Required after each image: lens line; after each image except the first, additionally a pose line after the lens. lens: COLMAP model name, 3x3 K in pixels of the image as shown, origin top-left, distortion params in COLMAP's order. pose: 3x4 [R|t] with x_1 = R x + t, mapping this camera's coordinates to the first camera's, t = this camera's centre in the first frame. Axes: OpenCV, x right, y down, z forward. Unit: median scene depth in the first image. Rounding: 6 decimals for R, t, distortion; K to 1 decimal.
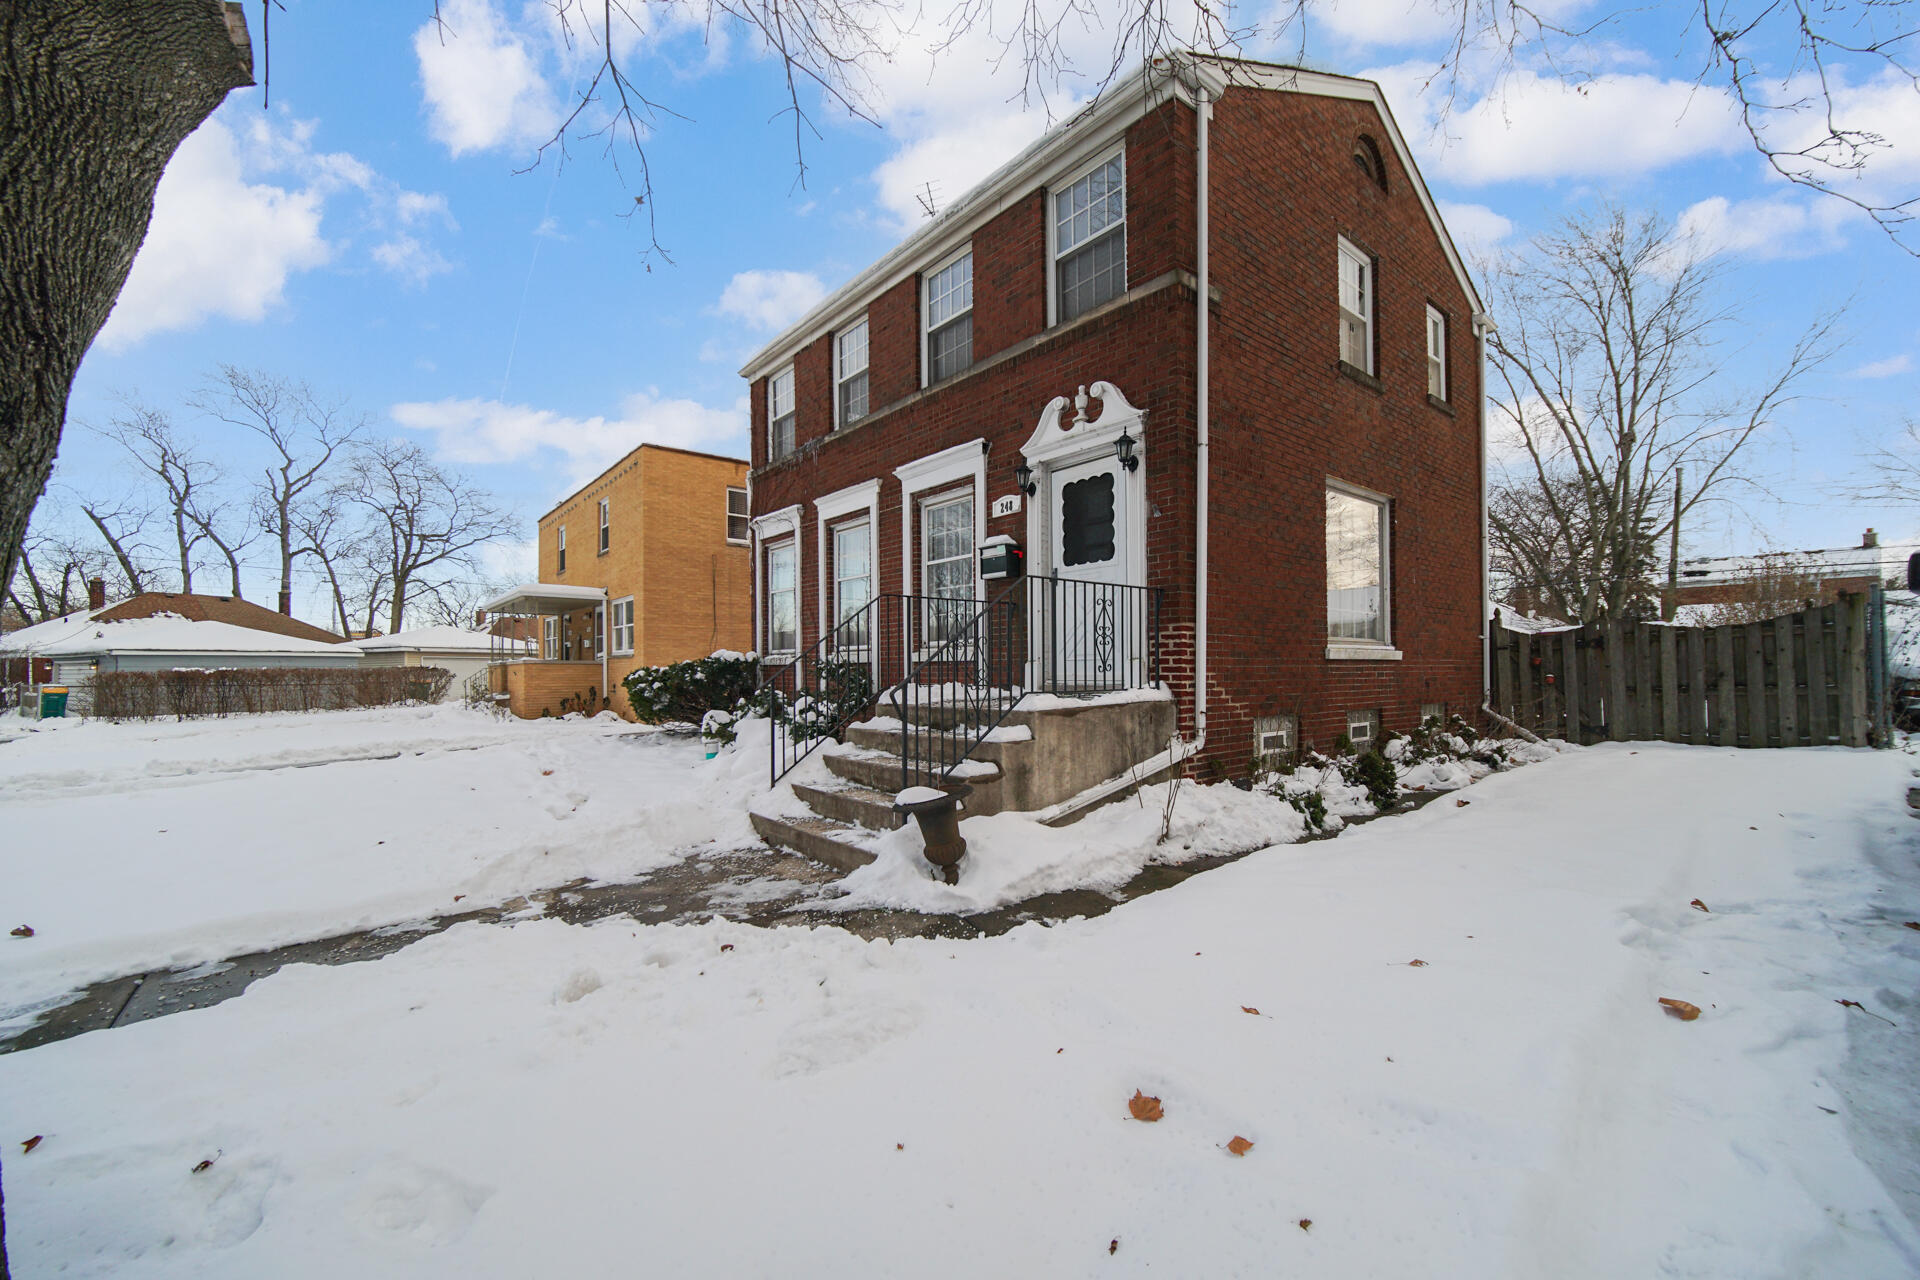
lens RADIAL K [[748.9, 0, 955.6], [0, 748.9, 654.8], [0, 0, 1]] dist [-0.002648, 0.000940]
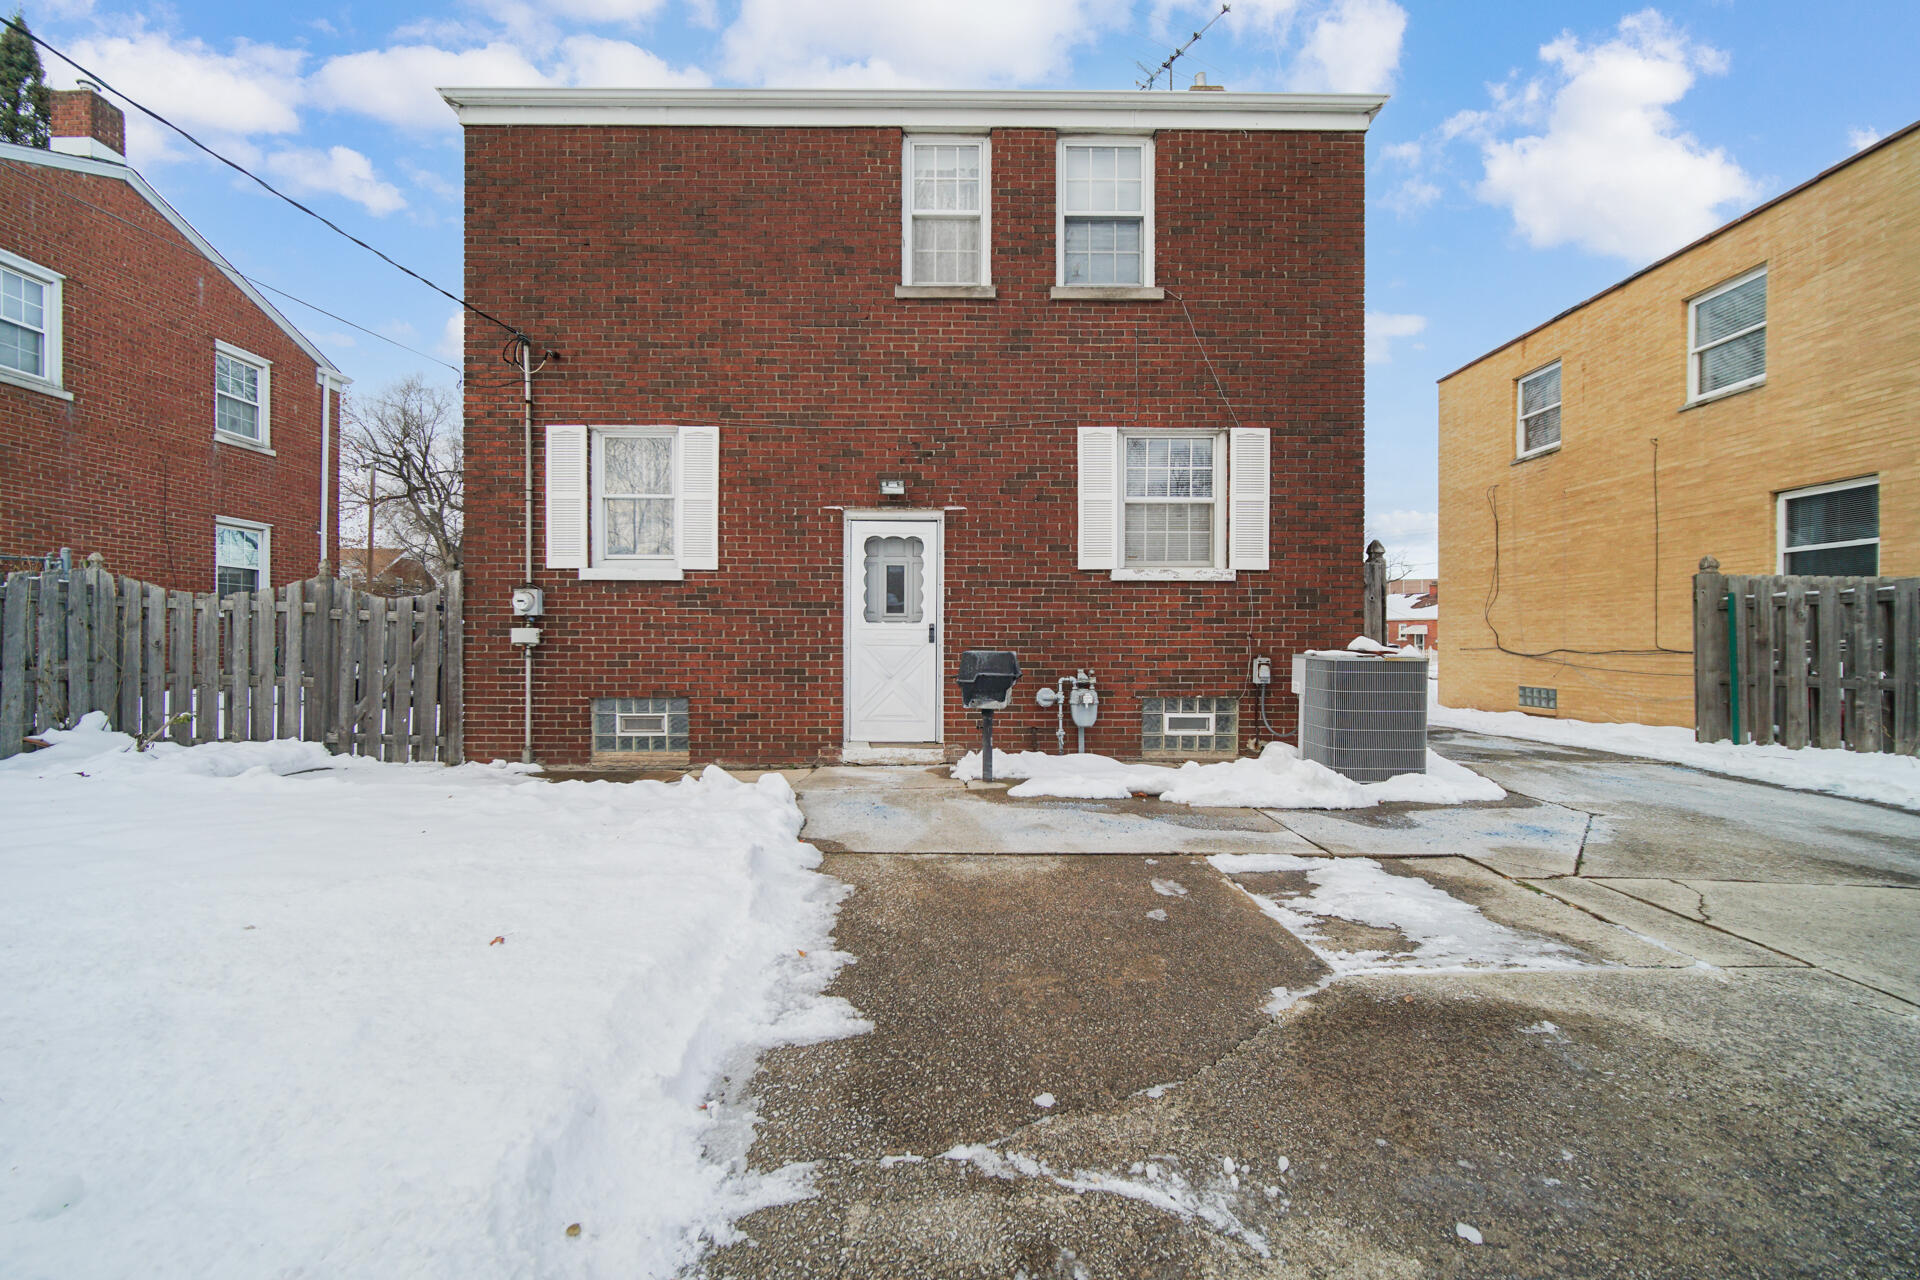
lens RADIAL K [[748.9, 0, 954.2], [0, 748.9, 643.4], [0, 0, 1]] dist [-0.002648, 0.000940]
pose [[-0.624880, 0.006246, -0.780696, 1.400210], [0.017593, 0.999827, -0.006083, 0.037100], [0.780522, -0.017536, -0.624882, 2.511575]]
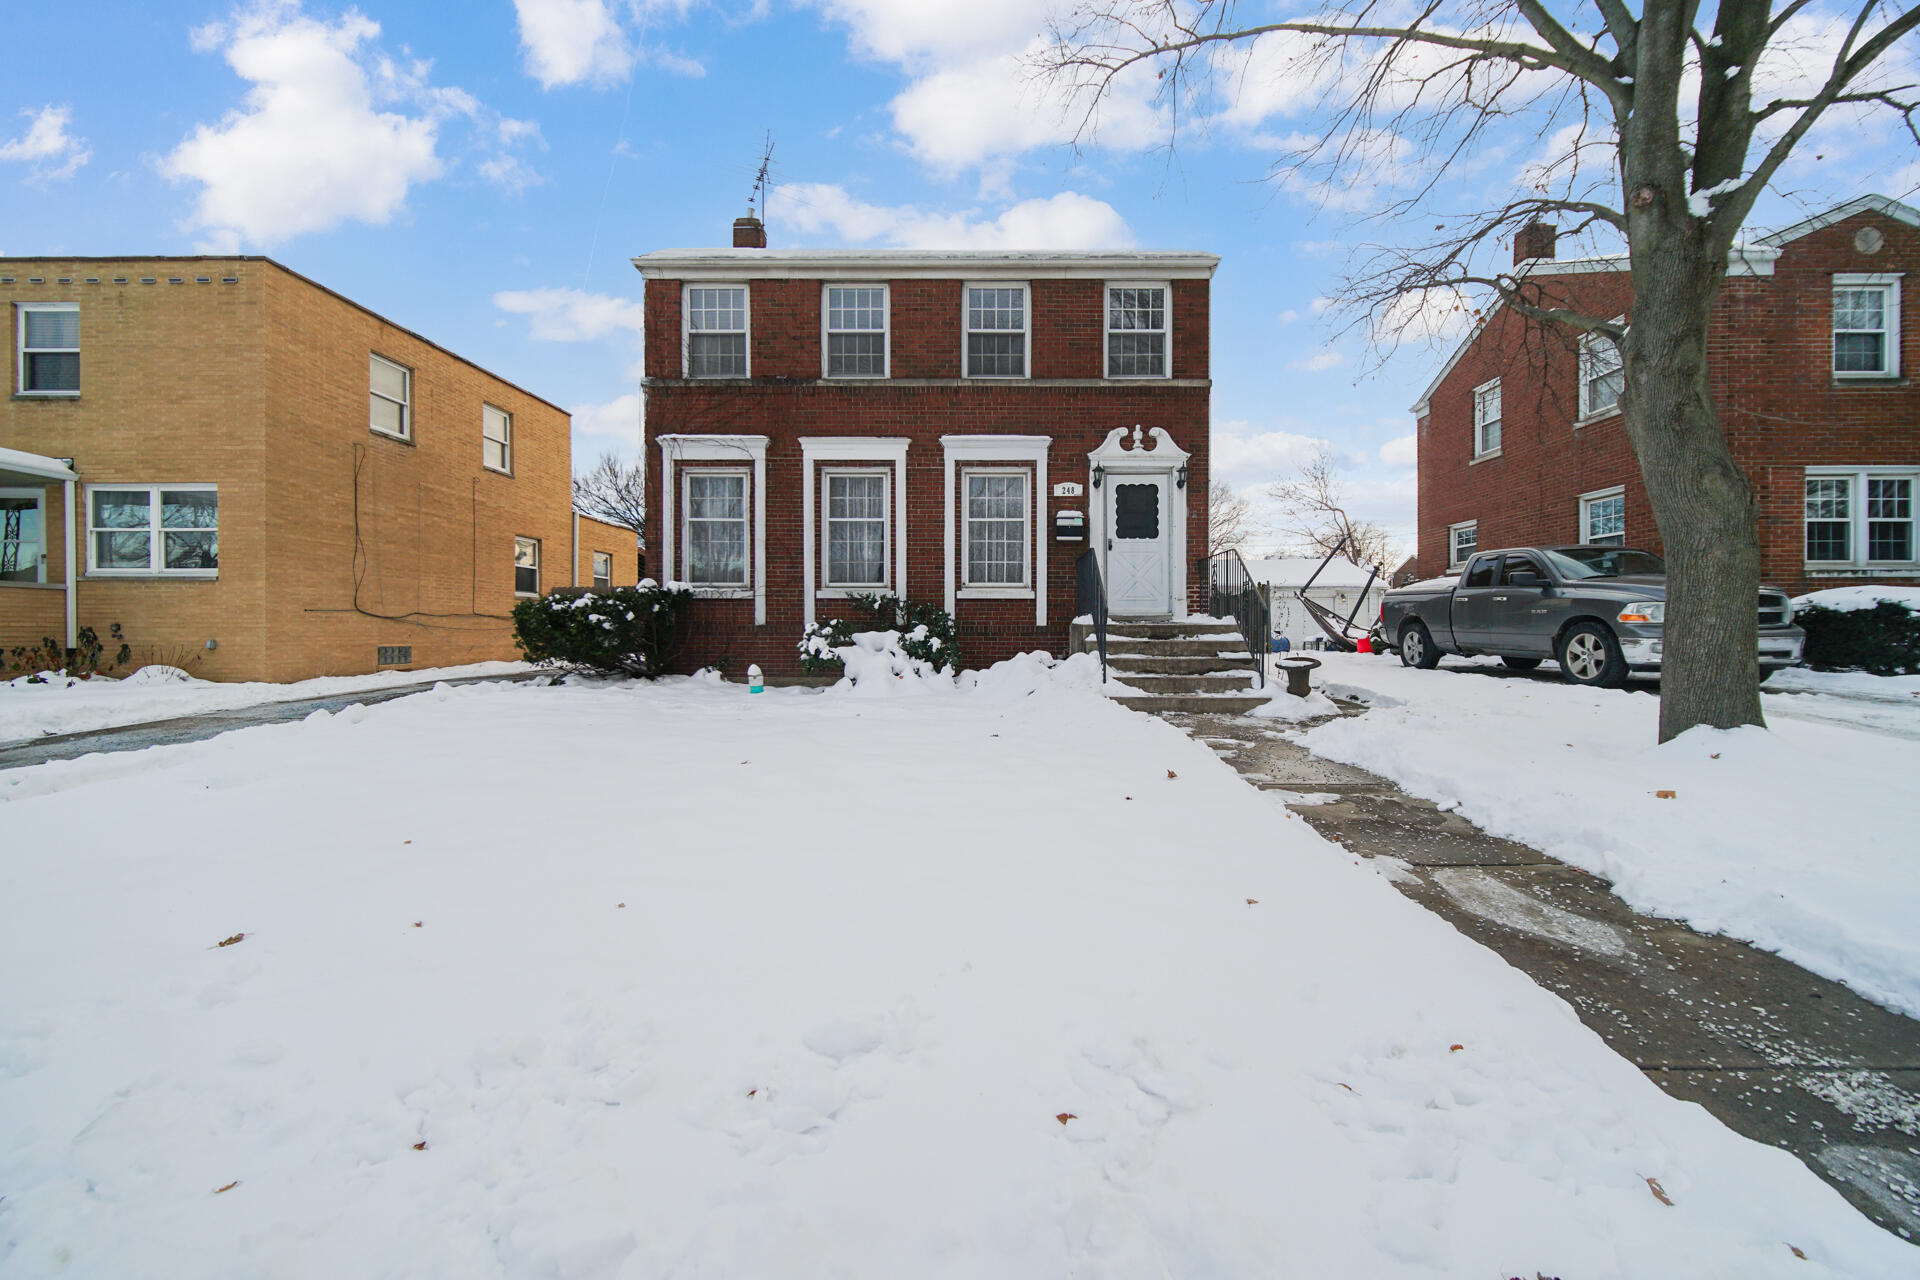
lens RADIAL K [[748.9, 0, 965.9], [0, 748.9, 634.5], [0, 0, 1]] dist [-0.002648, 0.000940]
pose [[0.652290, 0.003962, 0.757960, -1.165312], [-0.021569, 0.999678, 0.013337, 0.062937], [-0.757663, -0.025048, 0.652165, 0.218266]]
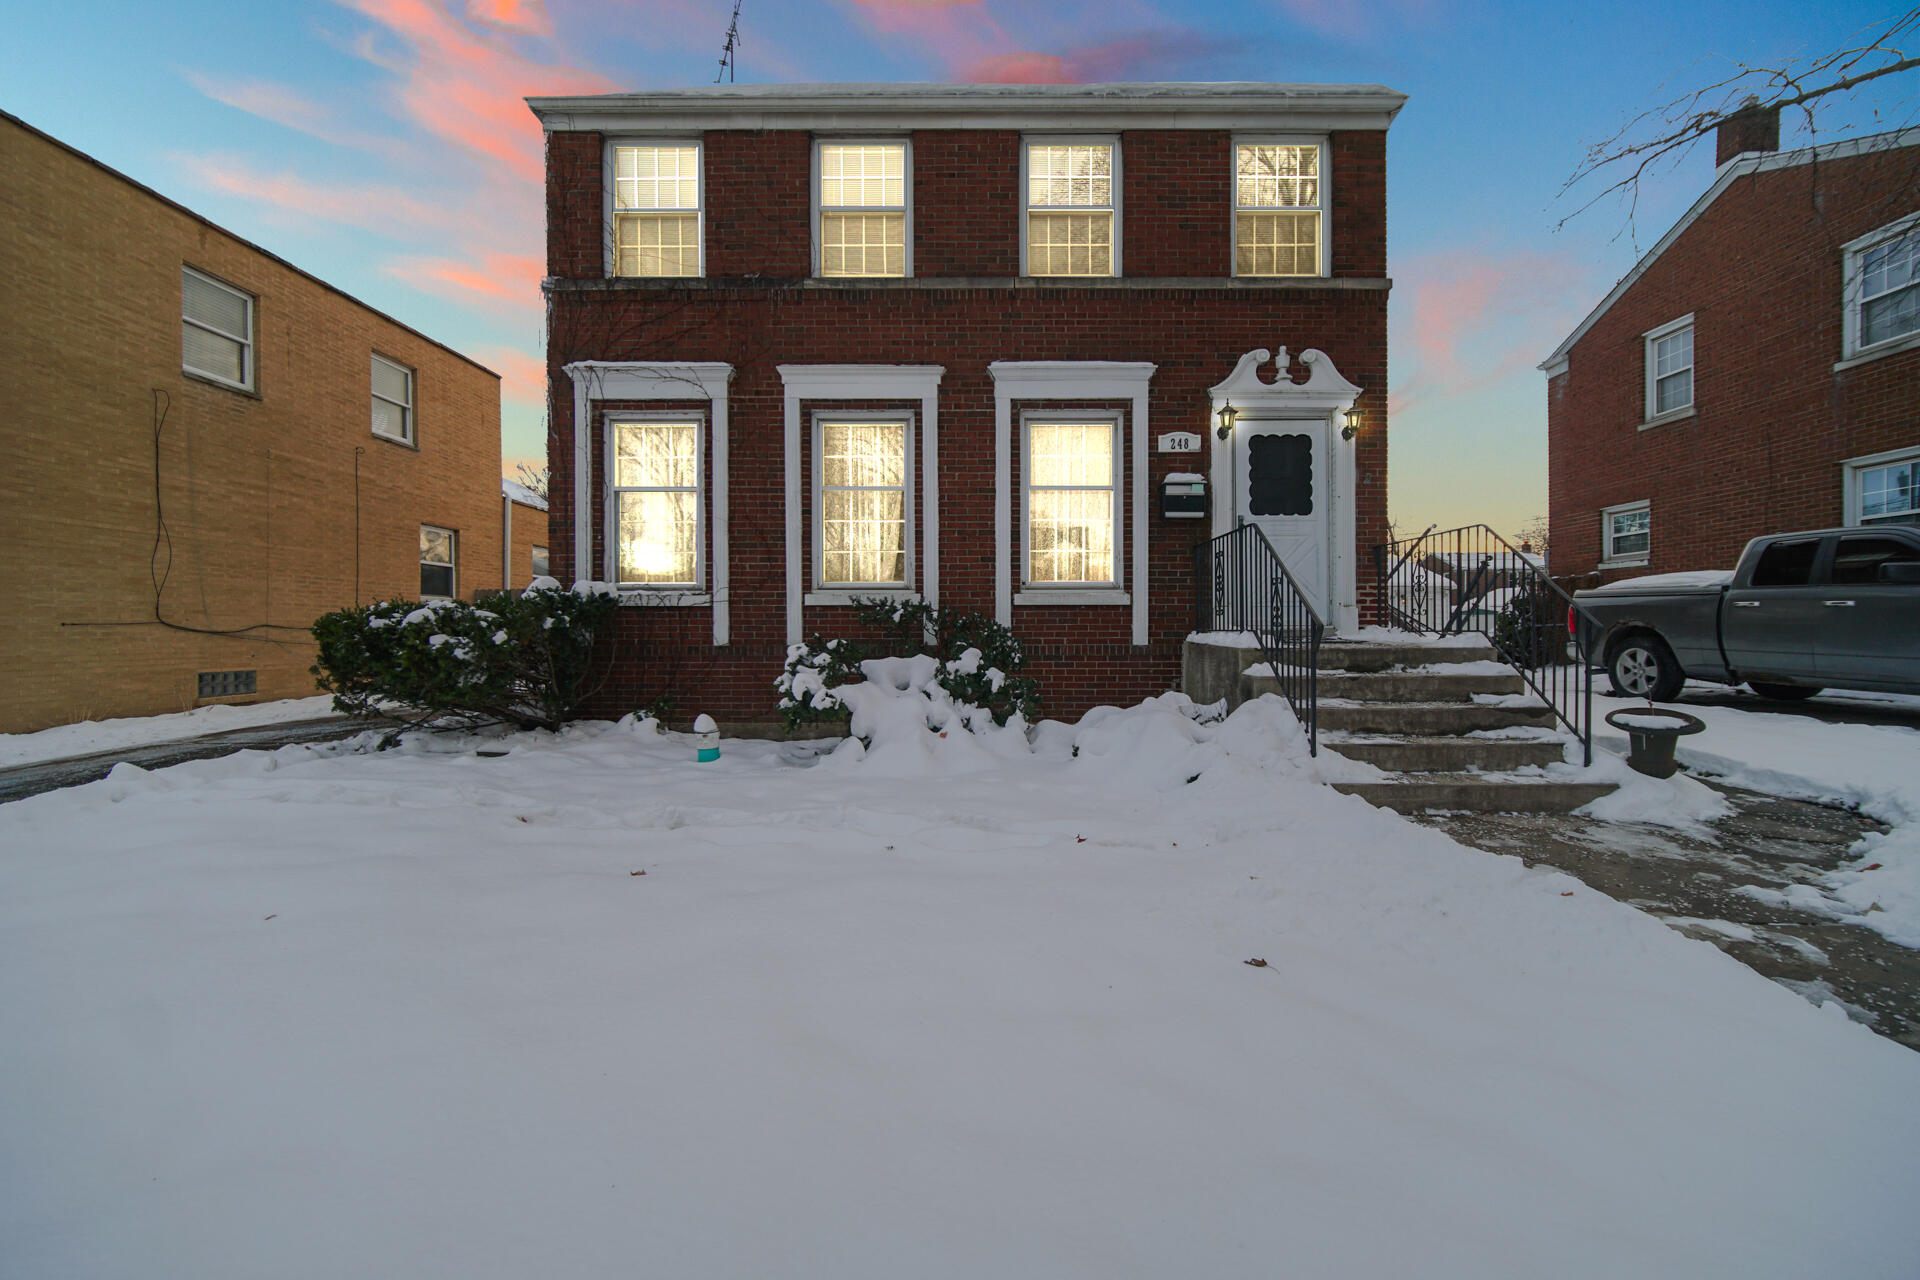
lens RADIAL K [[748.9, 0, 961.7], [0, 748.9, 635.8], [0, 0, 1]] dist [-0.002648, 0.000940]
pose [[0.644940, 0.001039, 0.764232, -0.863634], [-0.017925, 0.999745, 0.013769, 0.040557], [-0.764023, -0.022579, 0.644794, 0.605811]]
